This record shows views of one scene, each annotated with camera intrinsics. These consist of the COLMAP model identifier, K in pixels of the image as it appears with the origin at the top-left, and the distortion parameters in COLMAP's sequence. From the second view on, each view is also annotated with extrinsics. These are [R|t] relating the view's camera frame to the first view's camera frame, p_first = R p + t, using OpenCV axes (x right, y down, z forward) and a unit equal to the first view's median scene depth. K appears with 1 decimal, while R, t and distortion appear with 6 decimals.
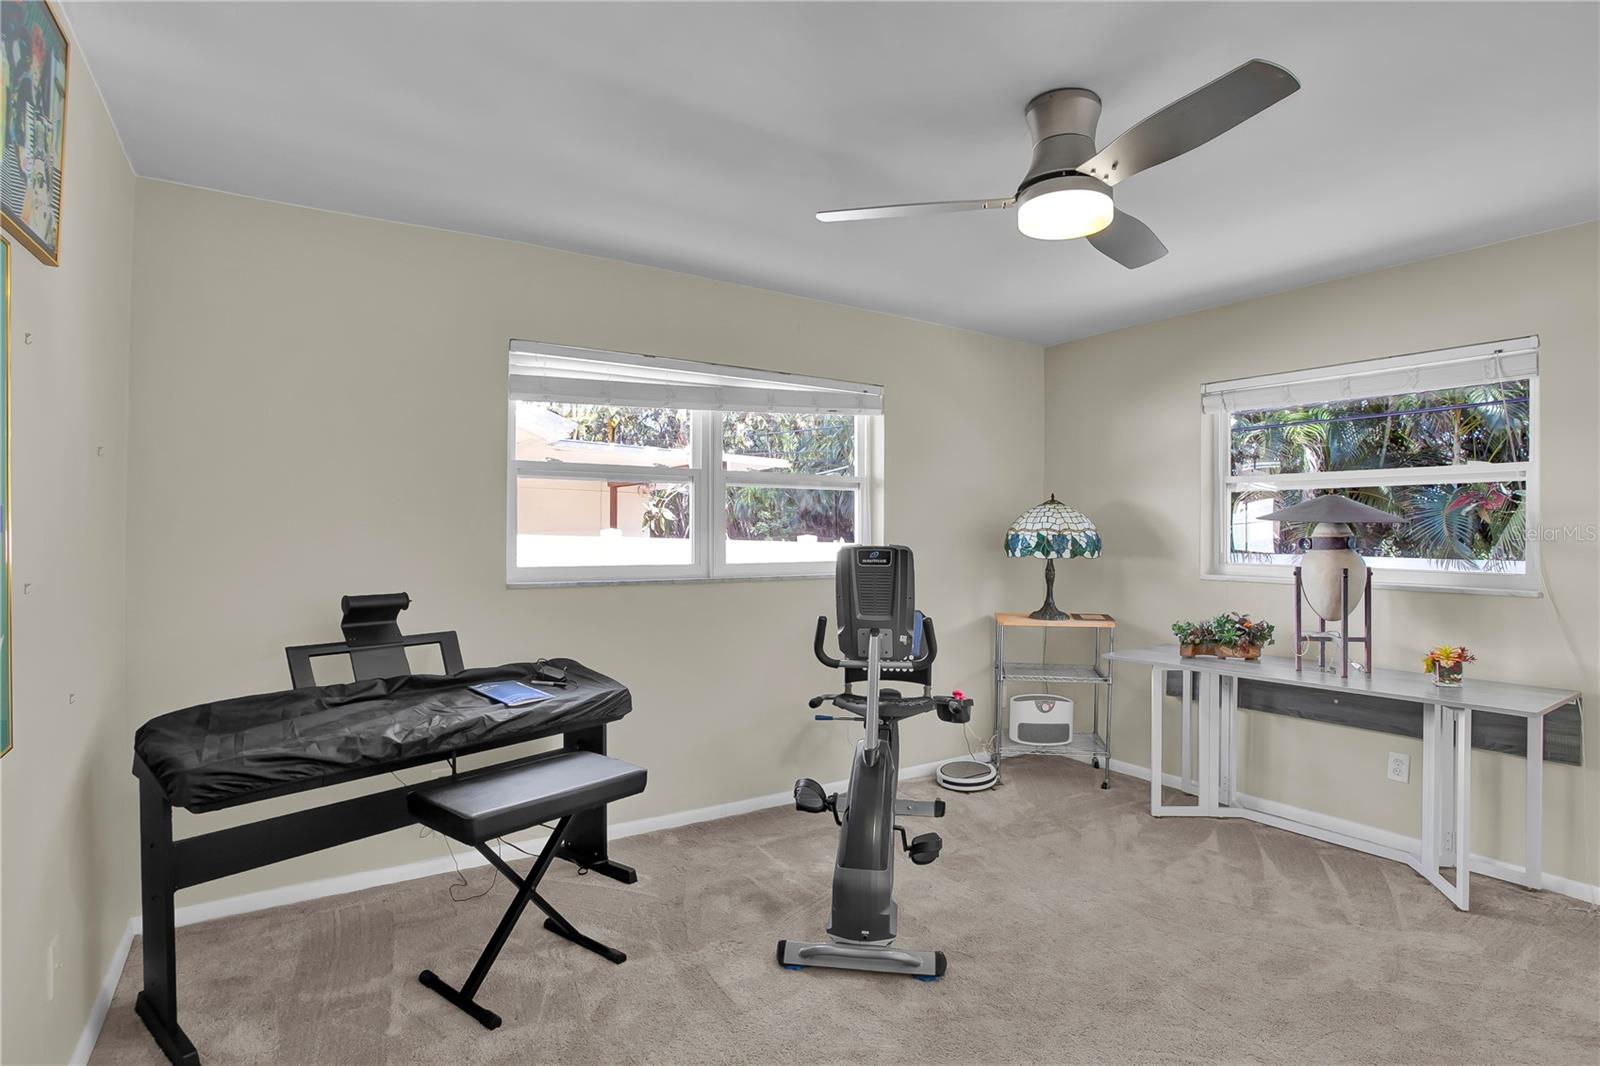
lens RADIAL K [[813.1, 0, 799.5], [0, 813.1, 535.9], [0, 0, 1]] dist [-0.039796, 0.000390]
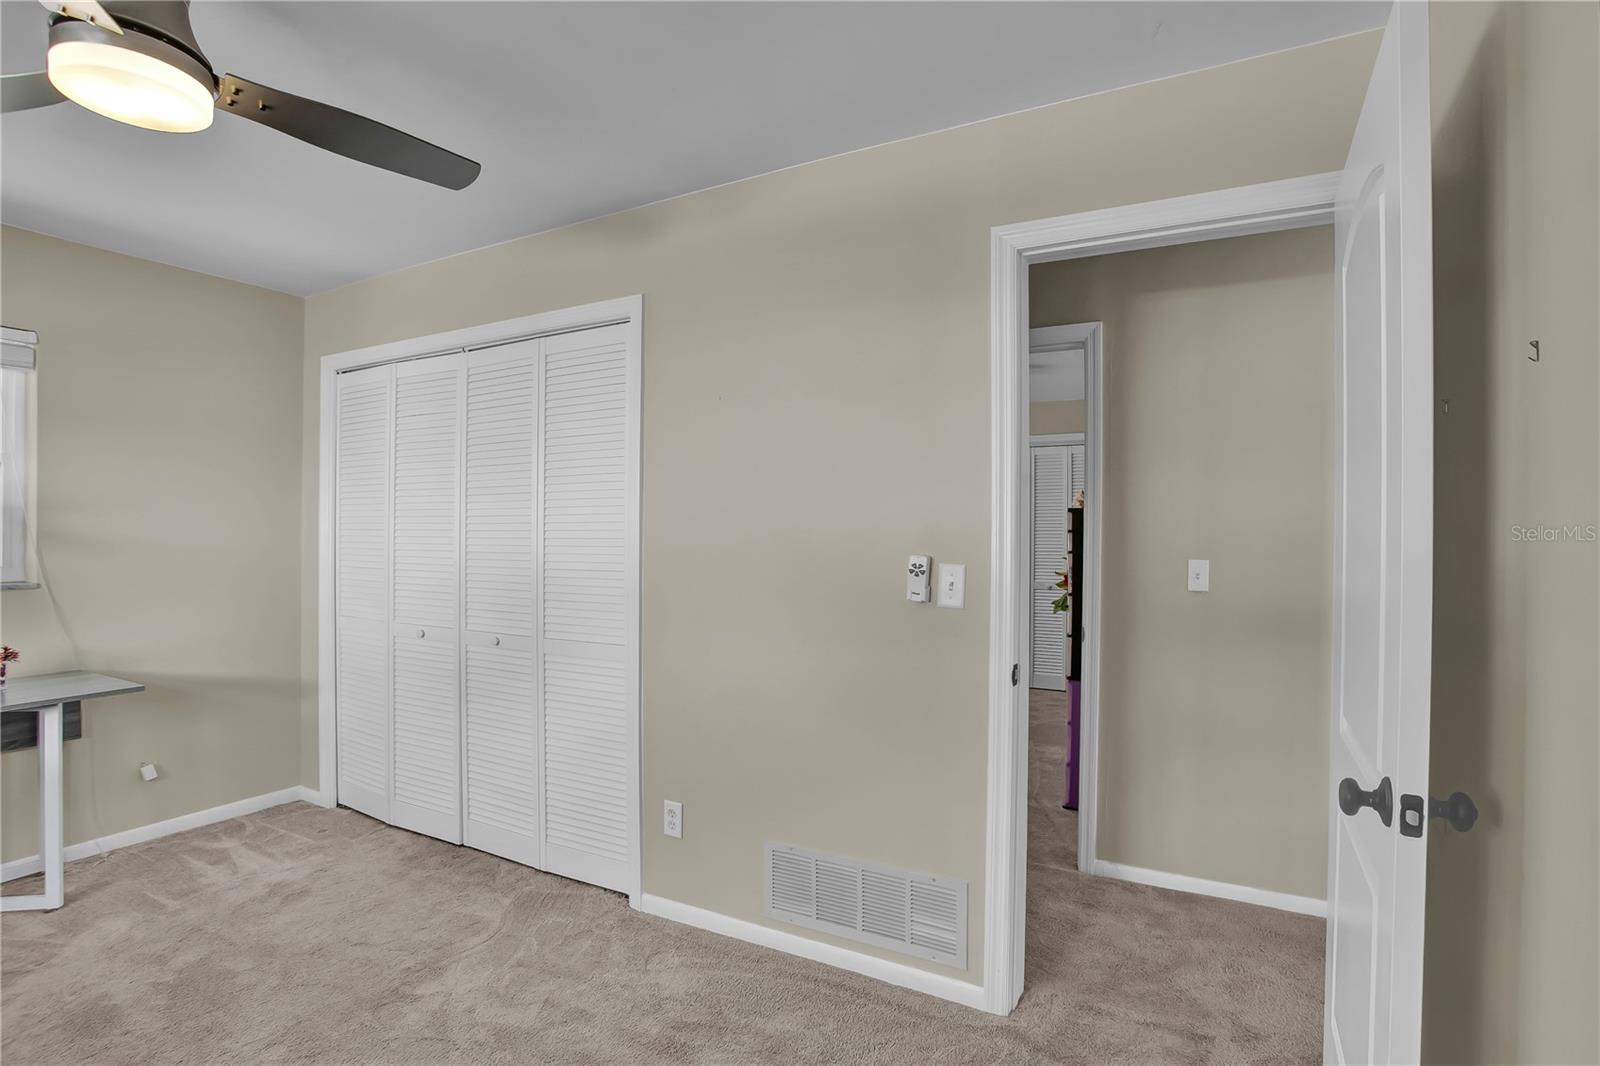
lens RADIAL K [[813.1, 0, 798.5], [0, 813.1, 530.5], [0, 0, 1]] dist [-0.039796, 0.000390]
pose [[-0.486748, -0.005869, 0.873523, -0.520099], [0.000377, 0.999976, 0.006928, -0.005807], [-0.873543, 0.003702, -0.486734, 0.740030]]
